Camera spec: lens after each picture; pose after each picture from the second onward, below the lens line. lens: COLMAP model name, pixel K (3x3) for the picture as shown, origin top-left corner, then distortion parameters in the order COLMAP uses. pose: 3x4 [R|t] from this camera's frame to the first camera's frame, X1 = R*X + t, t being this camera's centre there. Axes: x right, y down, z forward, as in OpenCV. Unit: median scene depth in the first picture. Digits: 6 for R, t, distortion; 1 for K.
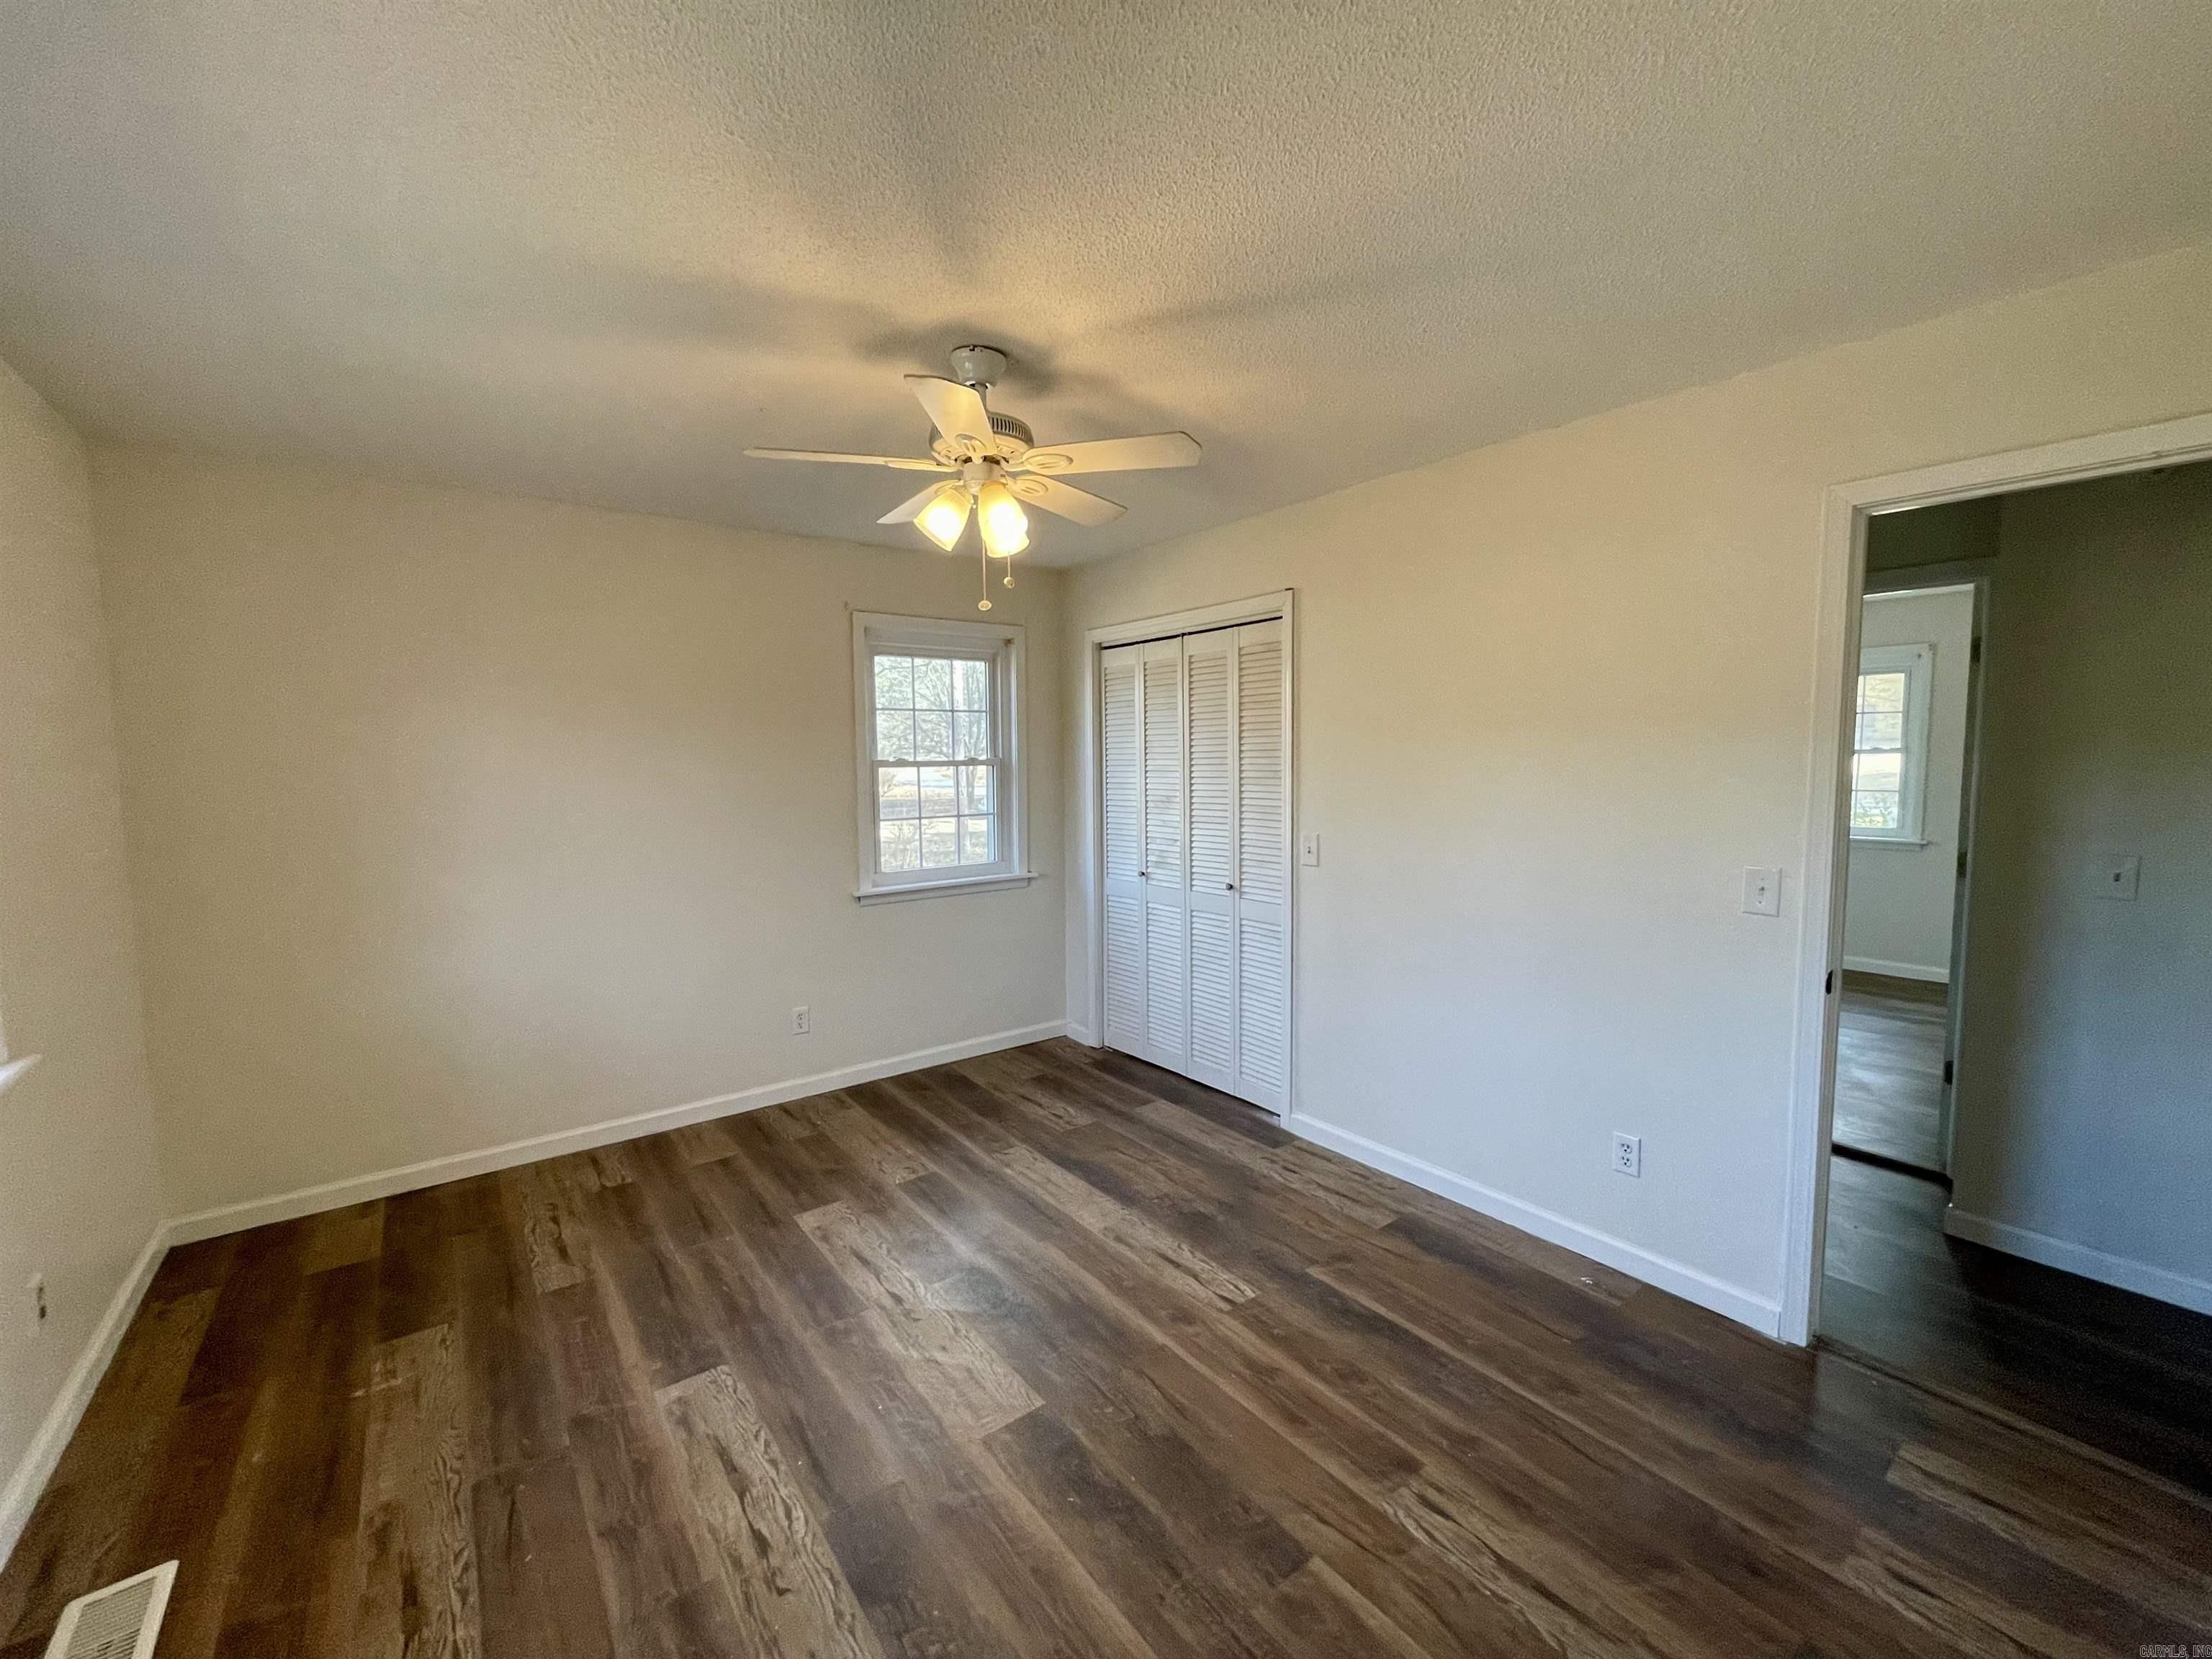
lens RADIAL K [[886.9, 0, 1094.2], [0, 886.9, 822.5], [0, 0, 1]] dist [-0.003275, 0.000344]
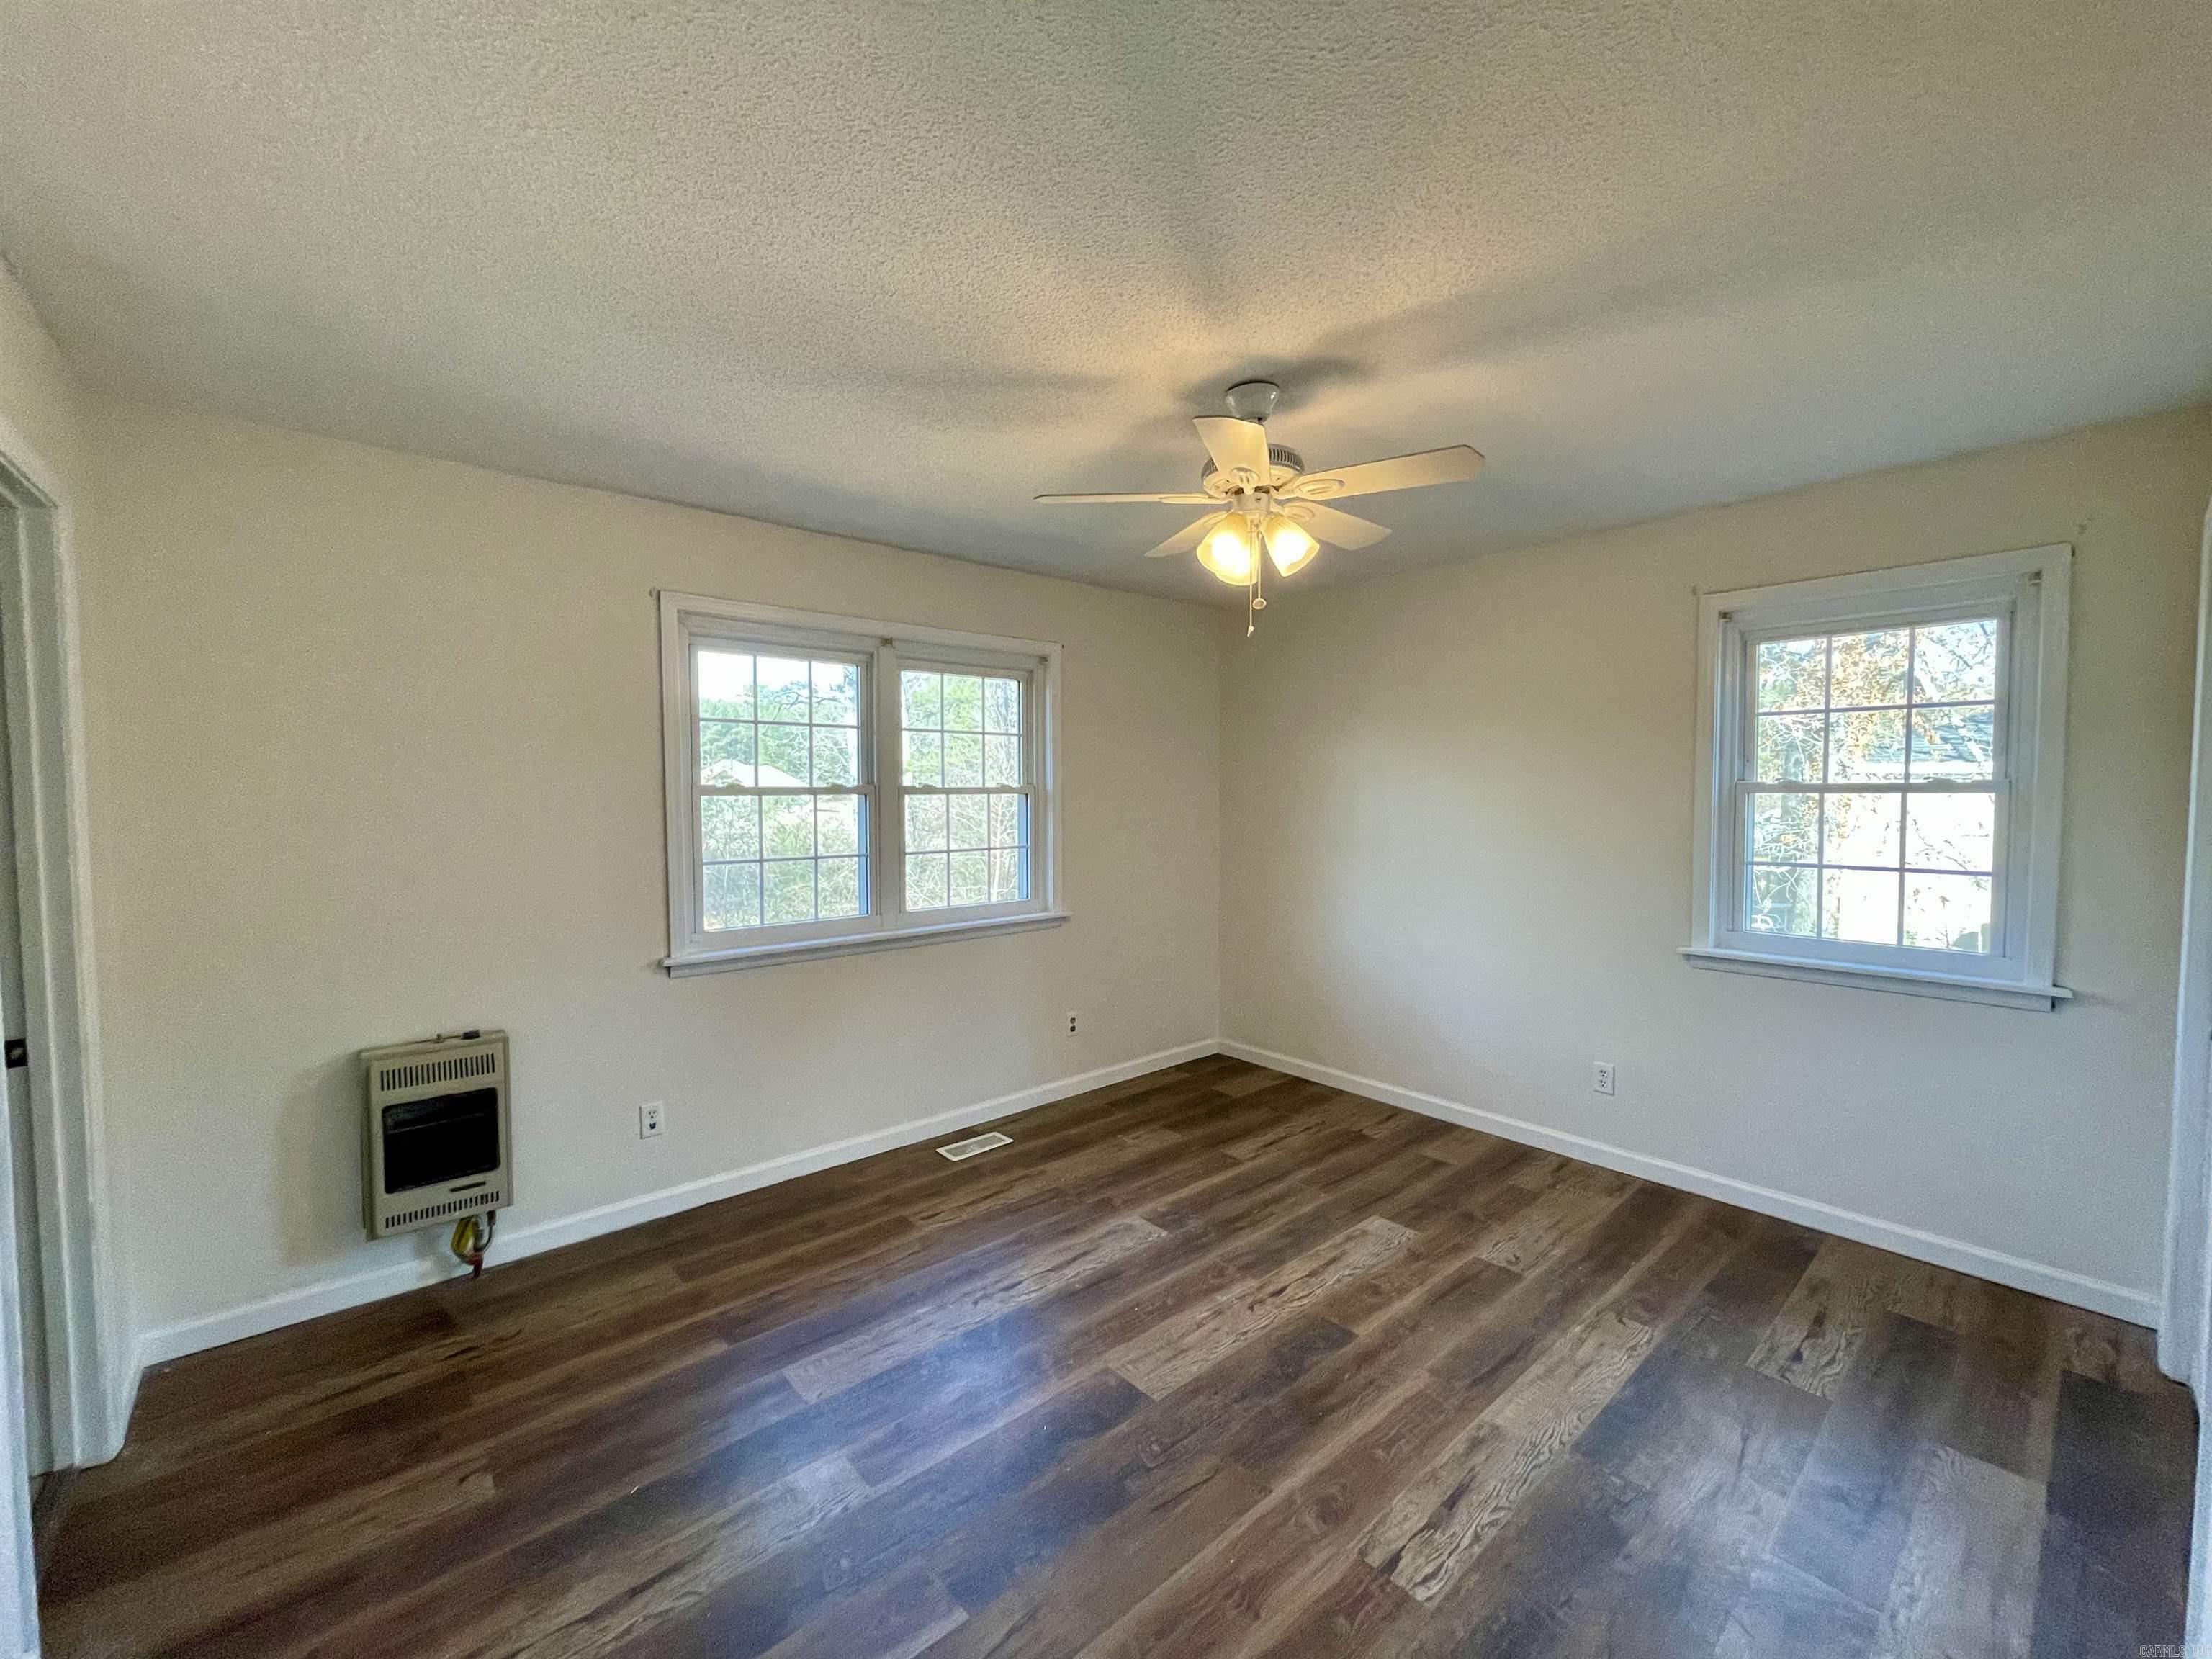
lens RADIAL K [[886.9, 0, 1121.3], [0, 886.9, 821.6], [0, 0, 1]] dist [-0.003275, 0.000344]
pose [[0.086168, 0.045806, -0.995227, 0.649608], [-0.073113, 0.996540, 0.039536, -0.039940], [0.993594, 0.069357, 0.089219, 0.565232]]
